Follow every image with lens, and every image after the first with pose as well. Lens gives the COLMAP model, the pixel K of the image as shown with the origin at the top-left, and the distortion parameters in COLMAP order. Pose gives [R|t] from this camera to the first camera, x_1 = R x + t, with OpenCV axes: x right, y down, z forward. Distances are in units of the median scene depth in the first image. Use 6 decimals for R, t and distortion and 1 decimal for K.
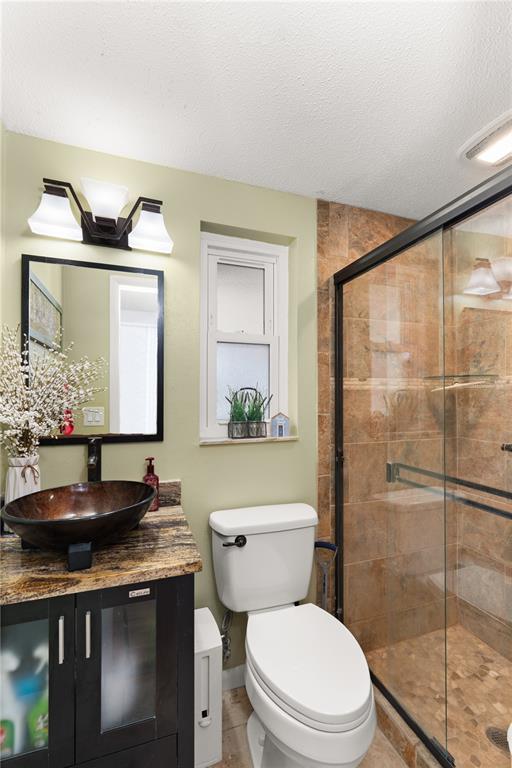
lens RADIAL K [[335.3, 0, 259.7], [0, 335.3, 384.7], [0, 0, 1]] dist [-0.004928, -0.000109]
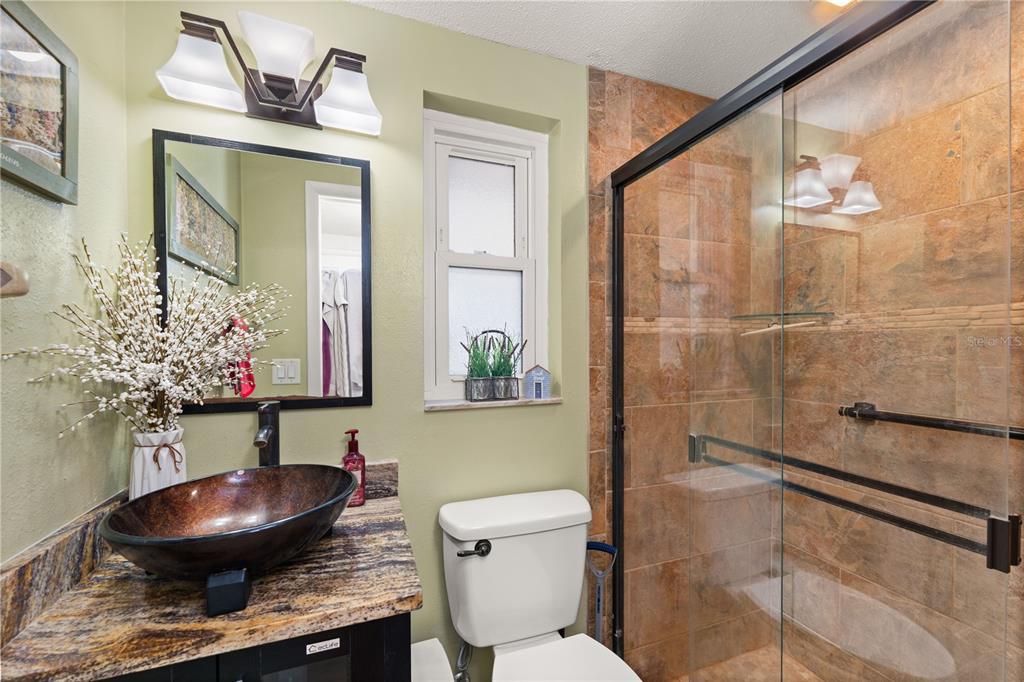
lens RADIAL K [[410.0, 0, 506.3], [0, 410.0, 345.3], [0, 0, 1]] dist [0.002457, 0.000040]
pose [[0.999985, -0.003882, -0.003949, -0.002729], [0.004007, 0.999478, 0.032067, 0.013282], [0.003822, -0.032082, 0.999478, 0.127399]]
